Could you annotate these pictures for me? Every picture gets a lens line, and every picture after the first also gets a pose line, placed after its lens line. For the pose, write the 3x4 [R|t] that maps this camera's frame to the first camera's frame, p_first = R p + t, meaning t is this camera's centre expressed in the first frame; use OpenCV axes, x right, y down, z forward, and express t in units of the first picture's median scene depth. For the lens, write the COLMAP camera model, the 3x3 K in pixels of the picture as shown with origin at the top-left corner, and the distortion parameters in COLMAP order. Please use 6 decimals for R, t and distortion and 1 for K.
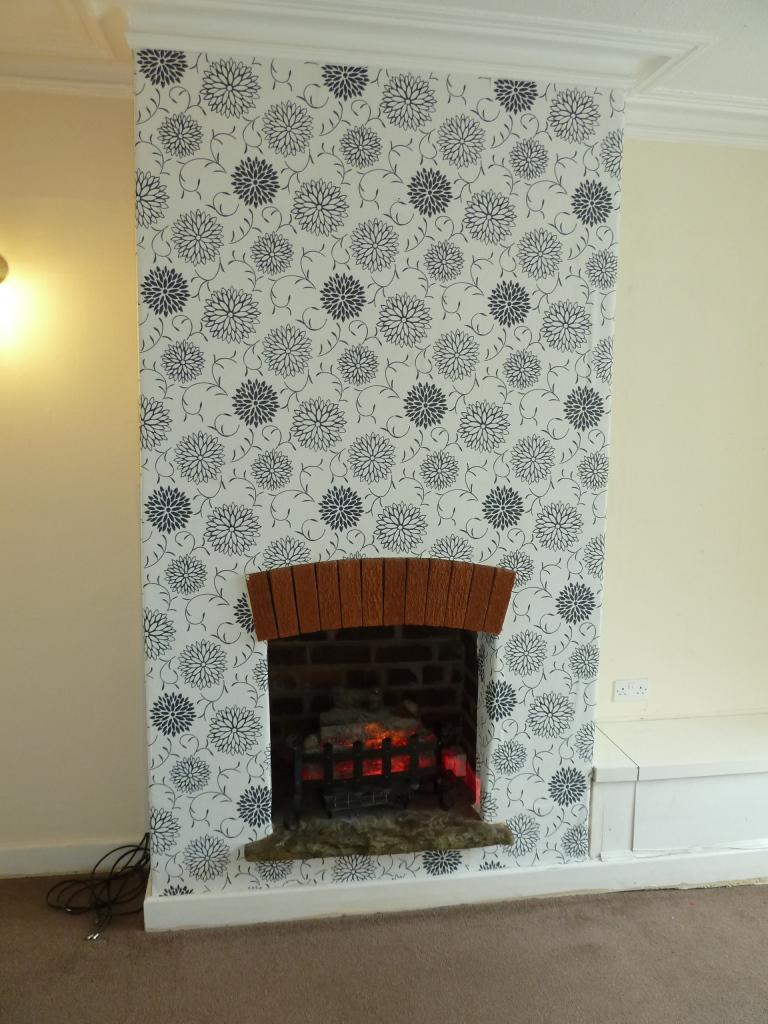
lens RADIAL K [[763.9, 0, 385.8], [0, 763.9, 520.1], [0, 0, 1]] dist [-0.036839, 0.008708]
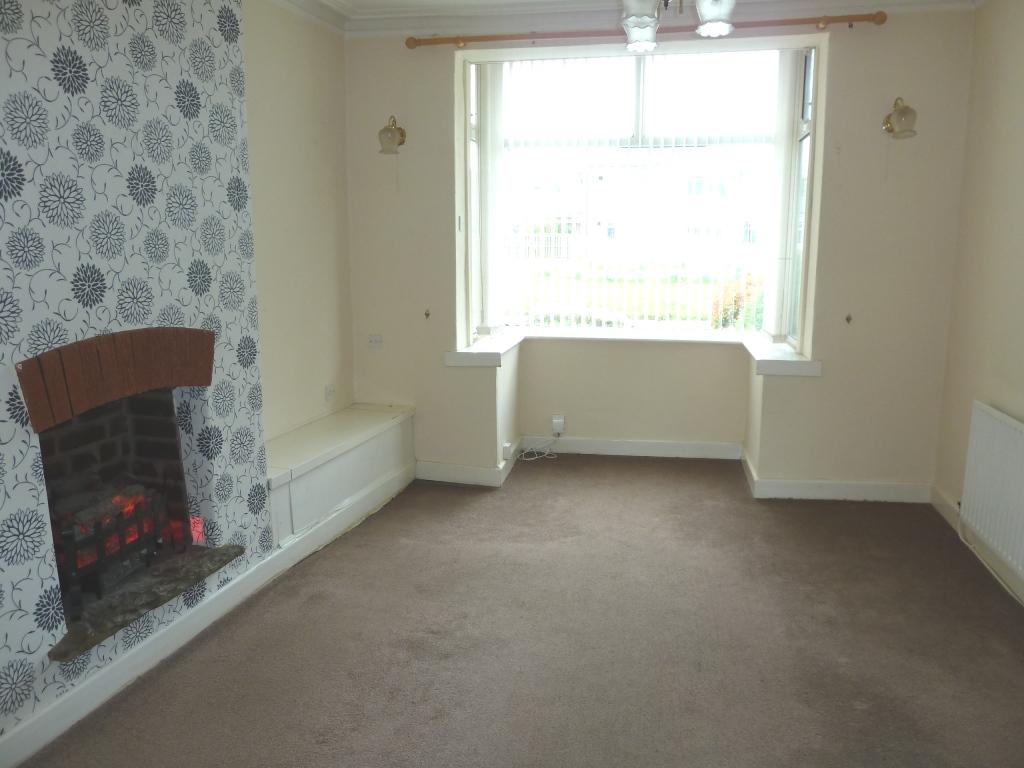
lens RADIAL K [[763.9, 0, 512.7], [0, 763.9, 382.9], [0, 0, 1]] dist [-0.036839, 0.008708]
pose [[0.428983, -0.178266, 0.885548, -0.703230], [0.108804, 0.983393, 0.145255, 0.025900], [-0.896736, 0.034039, 0.441255, 0.060334]]
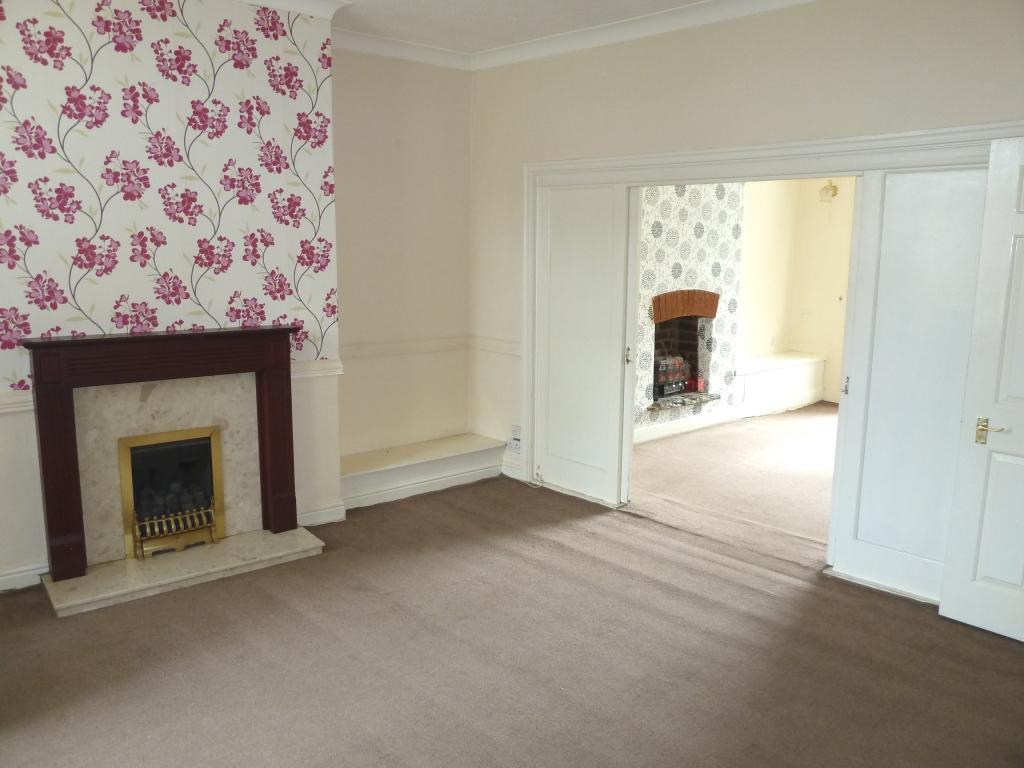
lens RADIAL K [[763.9, 0, 514.5], [0, 763.9, 383.8], [0, 0, 1]] dist [-0.036839, 0.008708]
pose [[0.865583, -0.098652, 0.490951, -1.787663], [0.062483, 0.994018, 0.089577, 0.097543], [-0.496852, -0.046860, 0.866569, -0.956142]]
